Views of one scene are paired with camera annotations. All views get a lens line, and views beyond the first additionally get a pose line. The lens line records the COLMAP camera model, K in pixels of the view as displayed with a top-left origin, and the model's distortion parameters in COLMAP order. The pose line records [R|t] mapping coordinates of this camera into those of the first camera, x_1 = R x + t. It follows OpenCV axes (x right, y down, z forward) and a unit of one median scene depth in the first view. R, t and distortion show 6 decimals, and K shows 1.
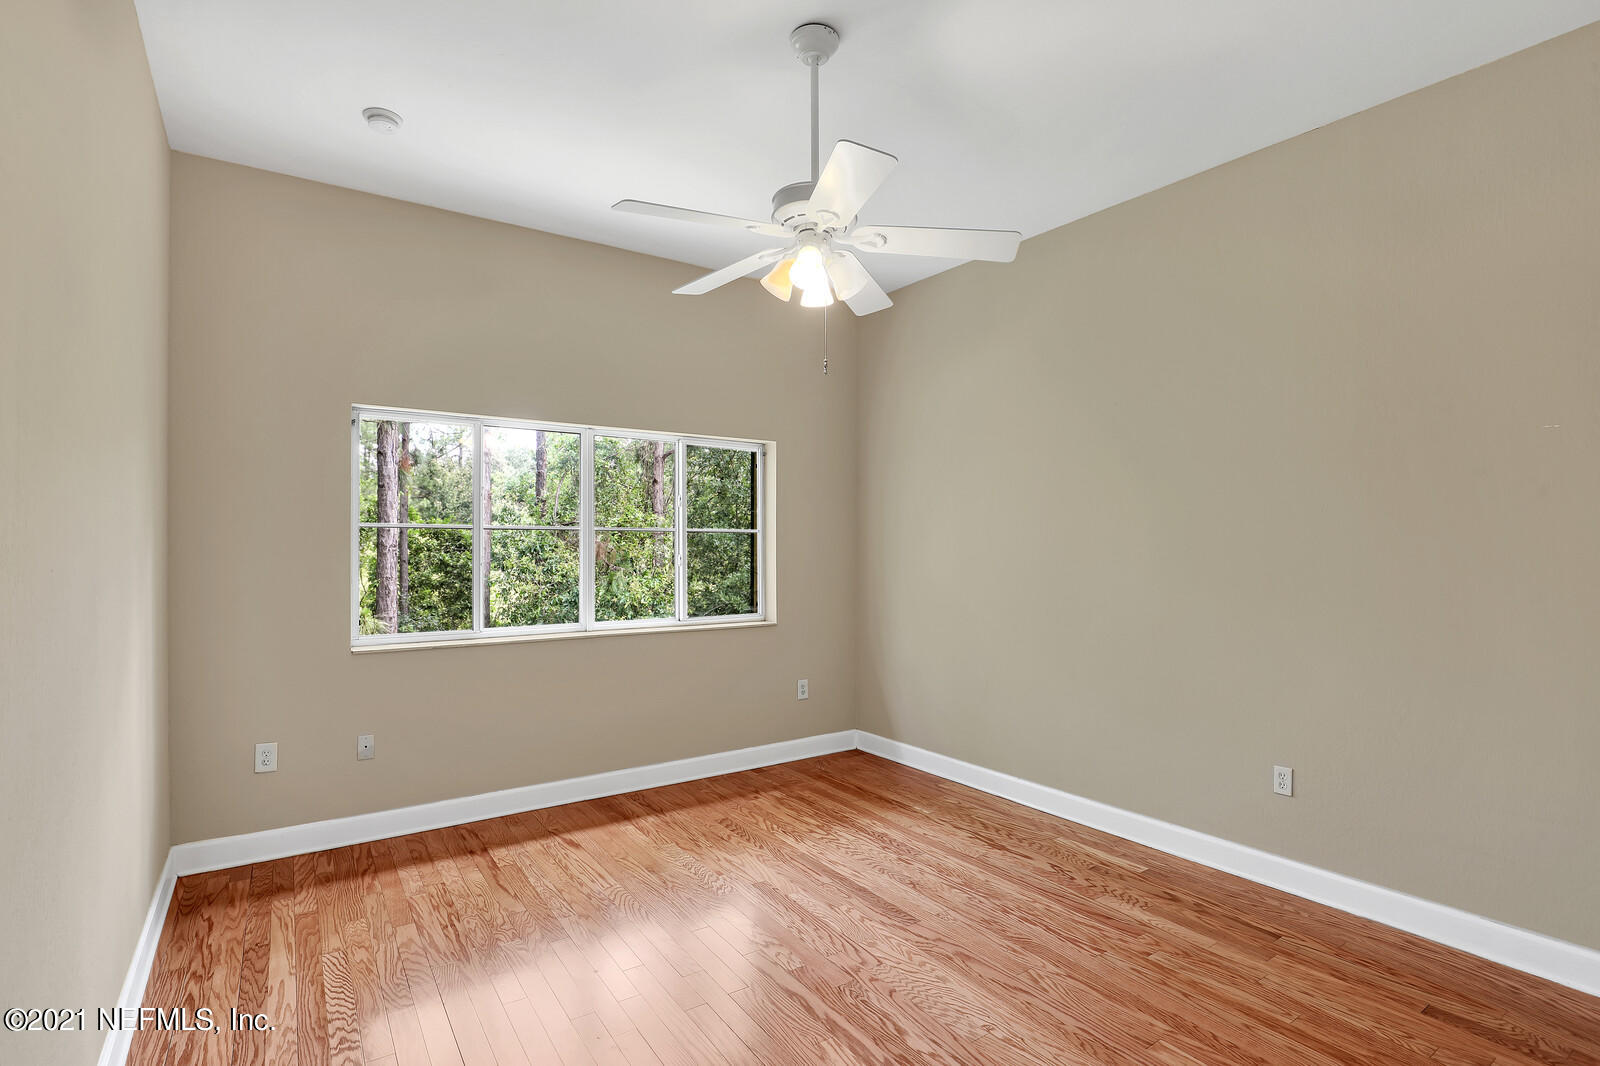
lens RADIAL K [[760.5, 0, 792.5], [0, 760.5, 542.4], [0, 0, 1]] dist [-0.036617, 0.001494]
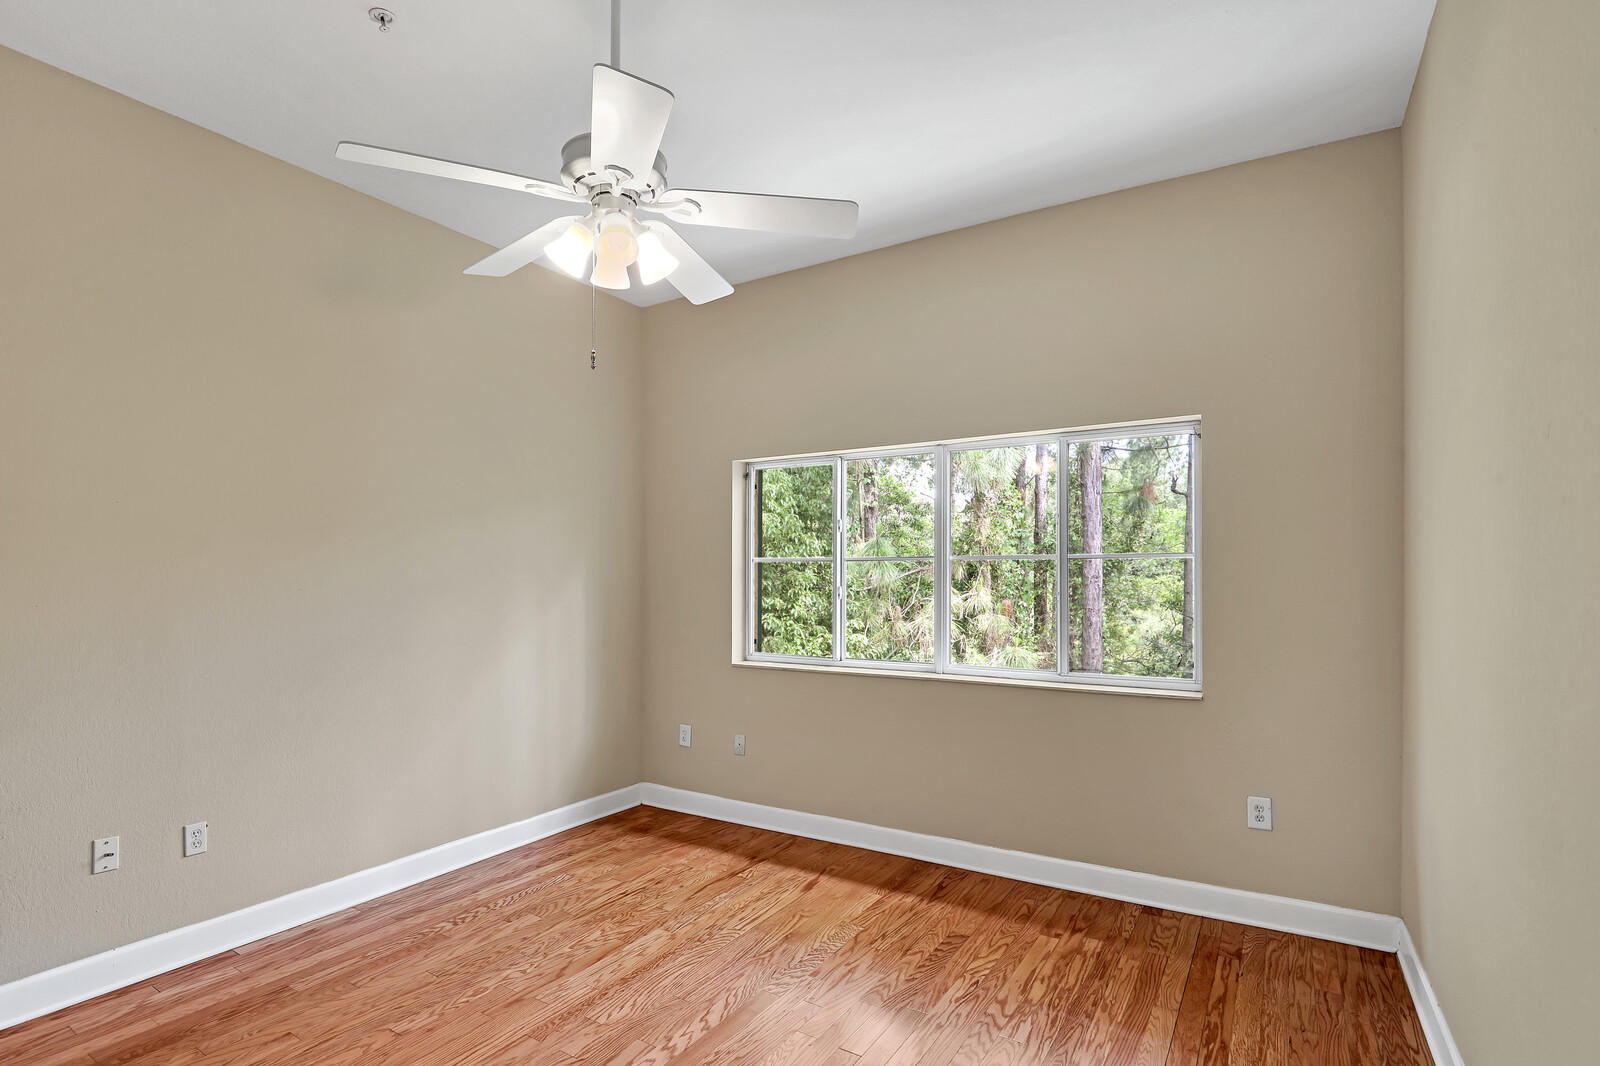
lens RADIAL K [[760.5, 0, 756.1], [0, 760.5, 573.5], [0, 0, 1]] dist [-0.036617, 0.001494]
pose [[0.392935, -0.003503, -0.919560, 0.544334], [0.003755, 0.999991, -0.002205, 0.001050], [0.919559, -0.002587, 0.392944, 0.527667]]
